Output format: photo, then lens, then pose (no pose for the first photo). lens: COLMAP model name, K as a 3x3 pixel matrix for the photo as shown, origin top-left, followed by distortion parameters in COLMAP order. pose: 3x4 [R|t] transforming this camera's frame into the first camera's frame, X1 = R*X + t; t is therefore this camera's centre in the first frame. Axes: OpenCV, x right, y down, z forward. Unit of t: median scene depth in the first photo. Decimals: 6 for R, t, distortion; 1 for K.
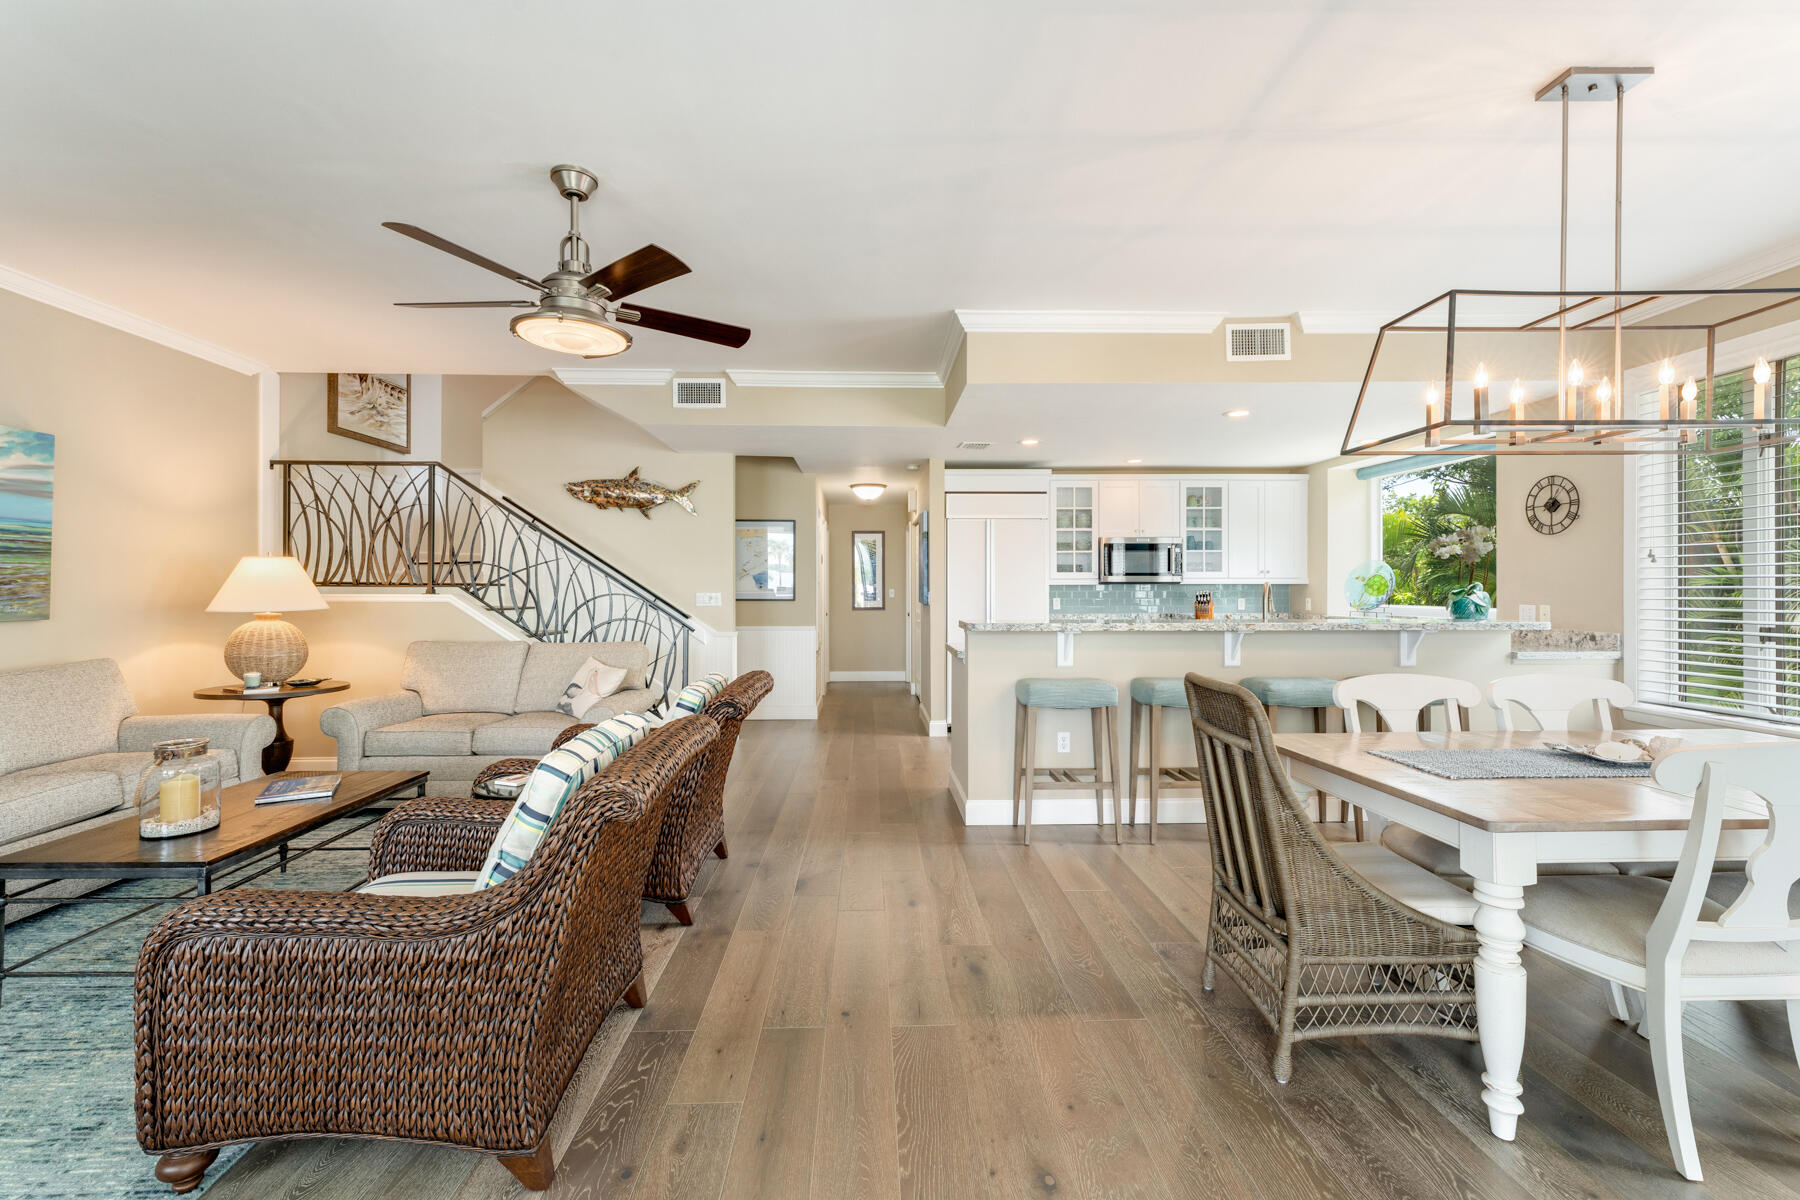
lens RADIAL K [[761.6, 0, 895.2], [0, 761.6, 580.4], [0, 0, 1]] dist [0.001560, 0.000043]
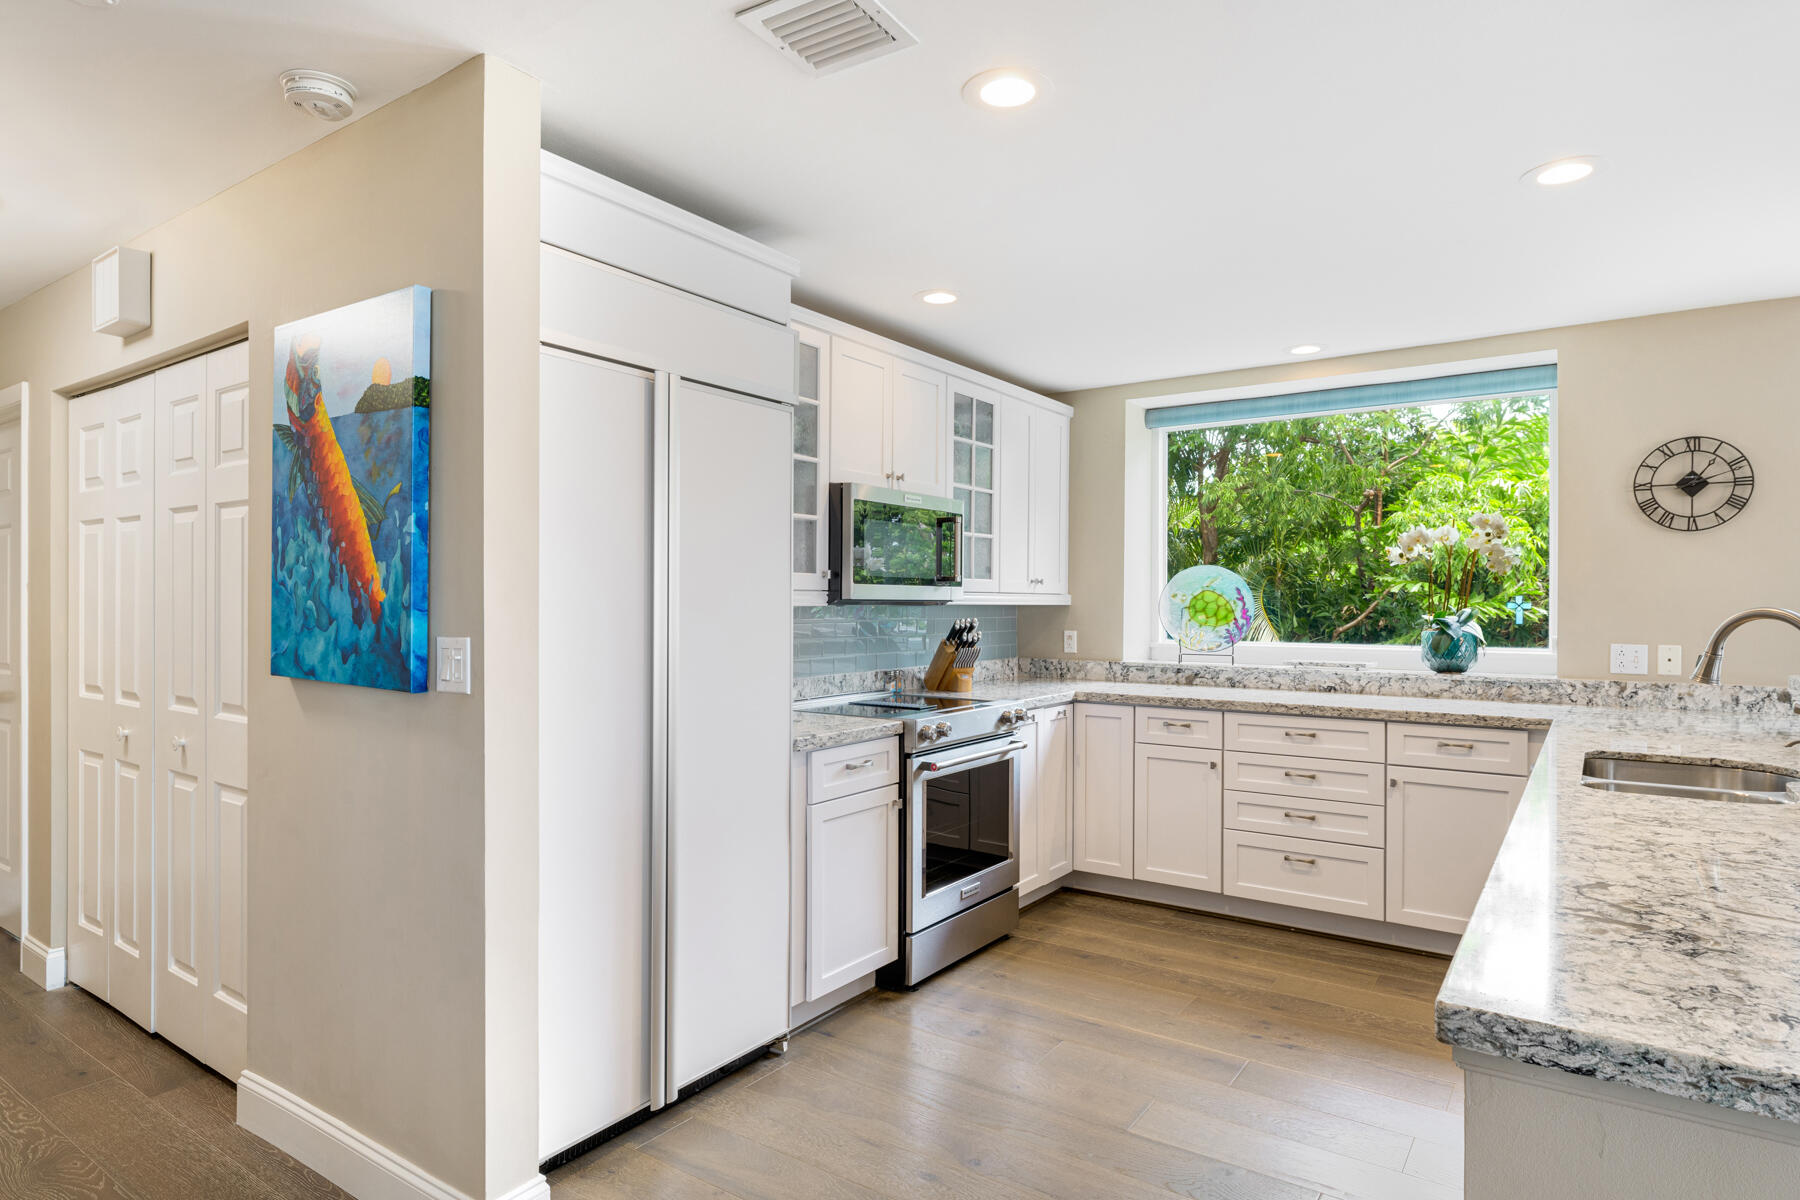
lens RADIAL K [[1019.1, 0, 900.5], [0, 1019.1, 604.7], [0, 0, 1]] dist [0.001401, 0.000018]
pose [[0.598896, 0.004909, 0.800812, -0.184413], [-0.013521, 0.999901, 0.003983, 0.004730], [-0.800713, -0.013214, 0.598903, 0.993319]]
